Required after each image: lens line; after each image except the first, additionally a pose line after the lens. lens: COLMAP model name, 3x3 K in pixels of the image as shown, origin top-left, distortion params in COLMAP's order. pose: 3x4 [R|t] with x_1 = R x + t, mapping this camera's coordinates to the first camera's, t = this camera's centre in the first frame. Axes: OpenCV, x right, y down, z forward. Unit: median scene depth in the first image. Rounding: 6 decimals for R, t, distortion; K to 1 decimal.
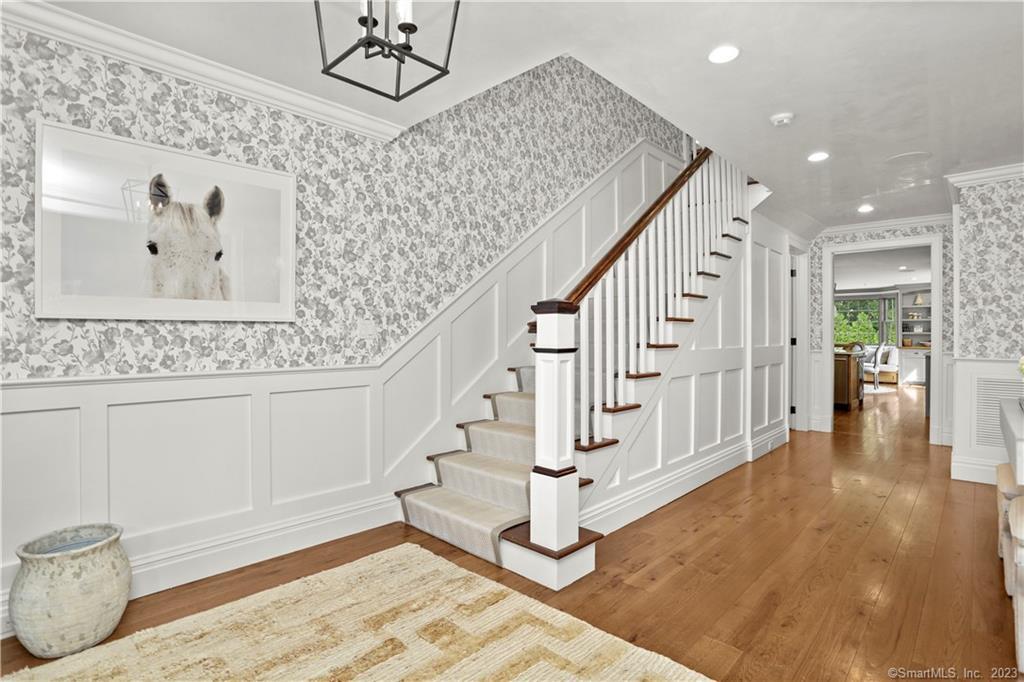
lens RADIAL K [[503.3, 0, 505.4], [0, 503.3, 343.3], [0, 0, 1]] dist [-0.030697, 0.001175]
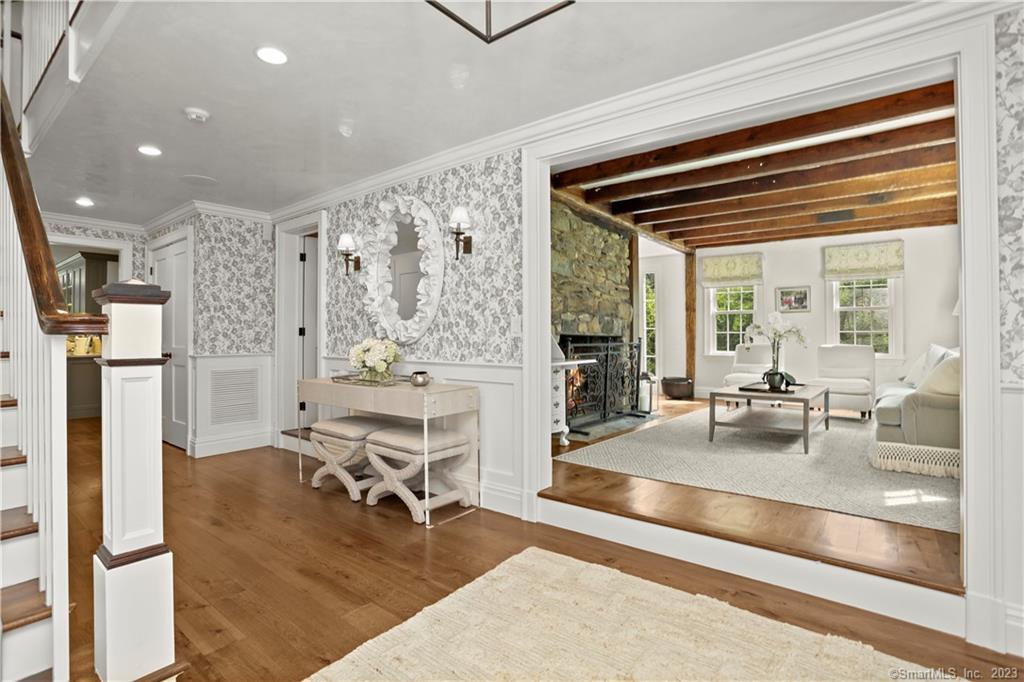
lens RADIAL K [[503.3, 0, 505.4], [0, 503.3, 343.3], [0, 0, 1]] dist [-0.030697, 0.001175]
pose [[-0.084195, -0.015990, 0.996321, -0.472967], [0.017134, 0.999700, 0.017492, -0.011372], [-0.996302, 0.018544, -0.083896, 0.494886]]
